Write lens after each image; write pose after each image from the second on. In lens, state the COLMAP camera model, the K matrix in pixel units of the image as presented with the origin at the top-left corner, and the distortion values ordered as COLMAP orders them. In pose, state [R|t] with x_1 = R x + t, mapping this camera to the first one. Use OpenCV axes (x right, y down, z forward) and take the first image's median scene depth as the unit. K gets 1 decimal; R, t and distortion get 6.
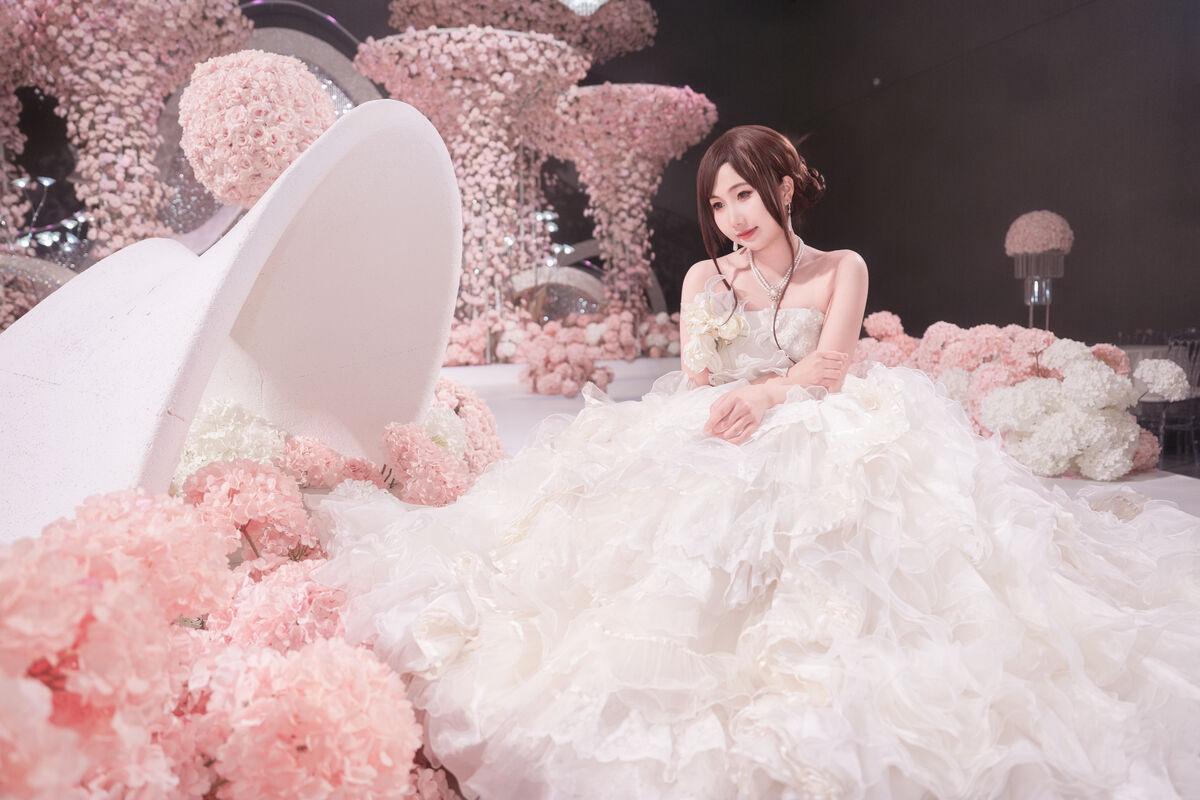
lens RADIAL K [[742.4, 0, 540.9], [0, 742.4, 397.6], [0, 0, 1]] dist [-0.024458, 0.001220]
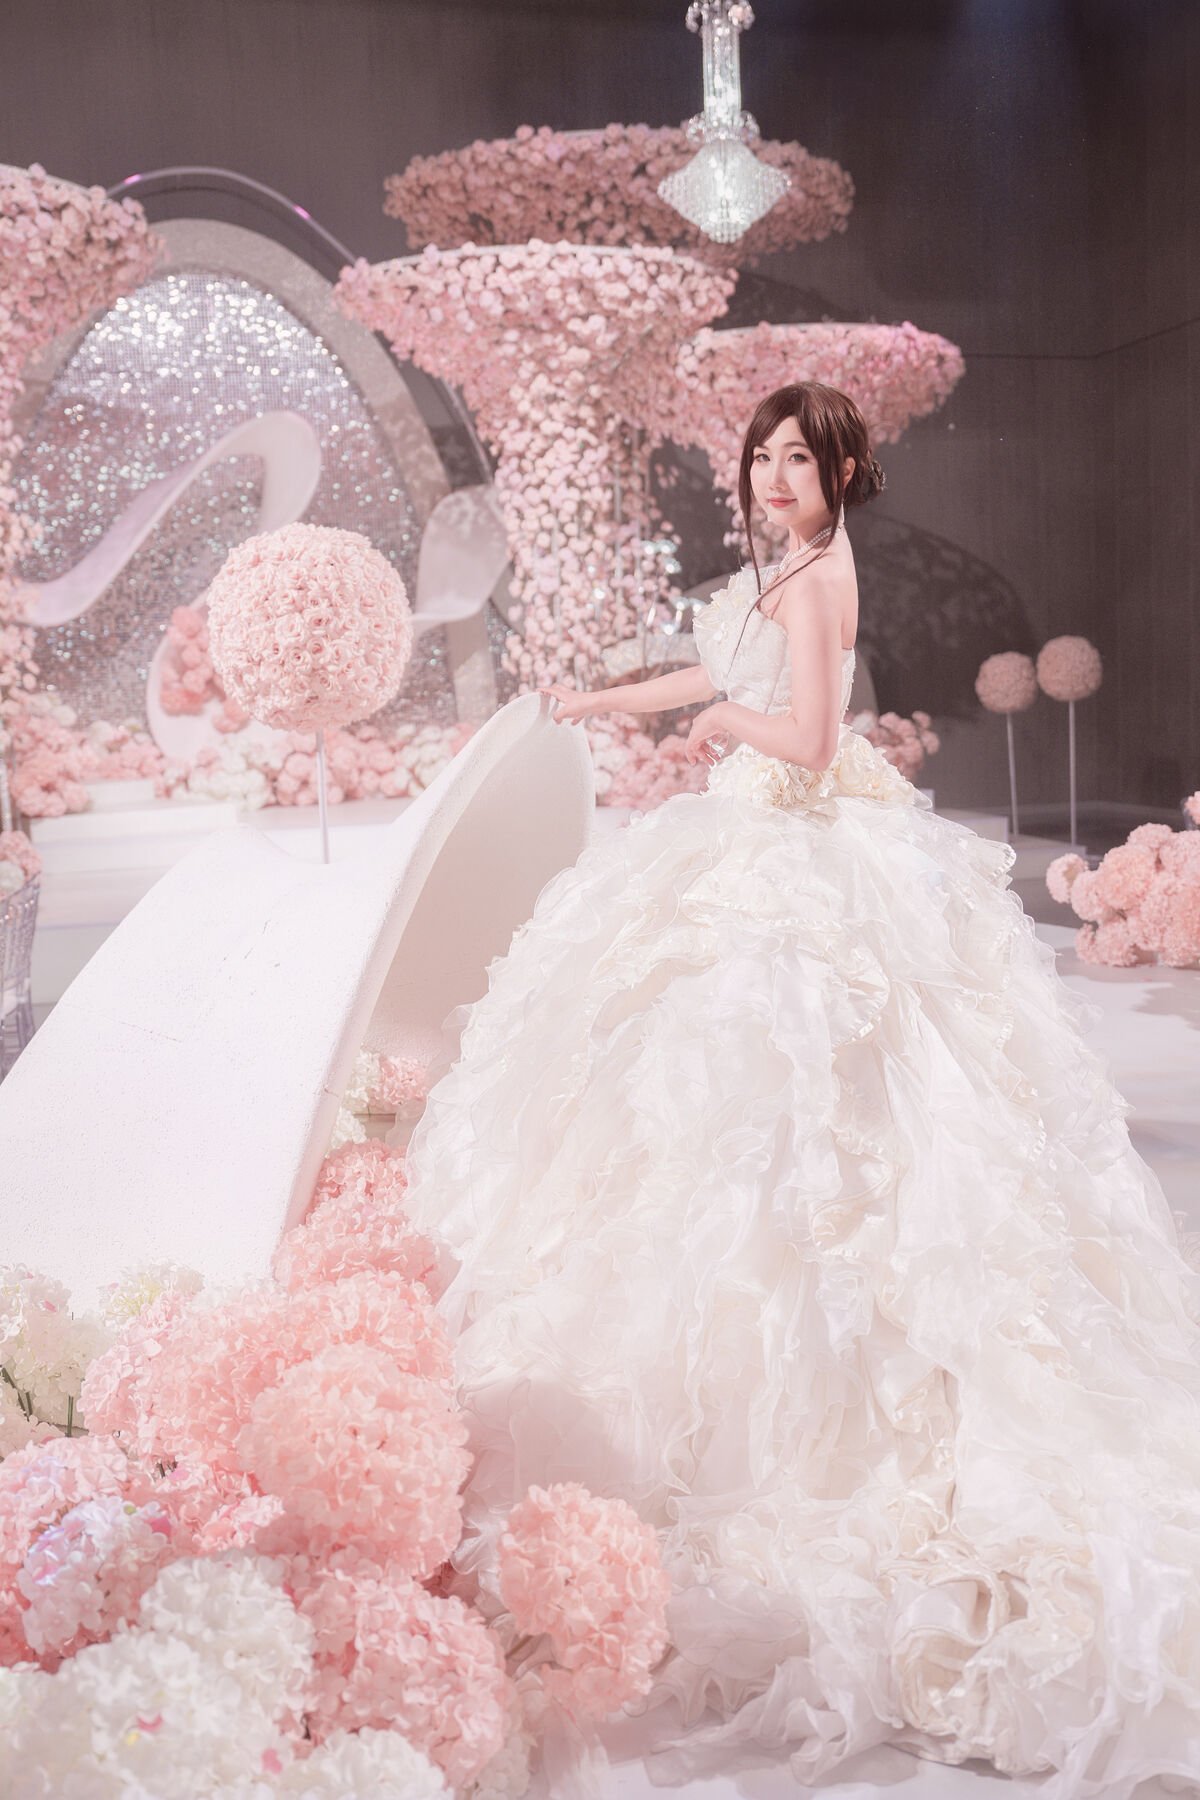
lens RADIAL K [[1389.9, 0, 600.0], [0, 1389.9, 900.0], [0, 0, 1]] dist [-0.051708, -0.003951]
pose [[0.999582, -0.007863, -0.027815, -0.013761], [0.009903, 0.997210, 0.073992, -0.054257], [0.027156, -0.074236, 0.996871, -0.122125]]
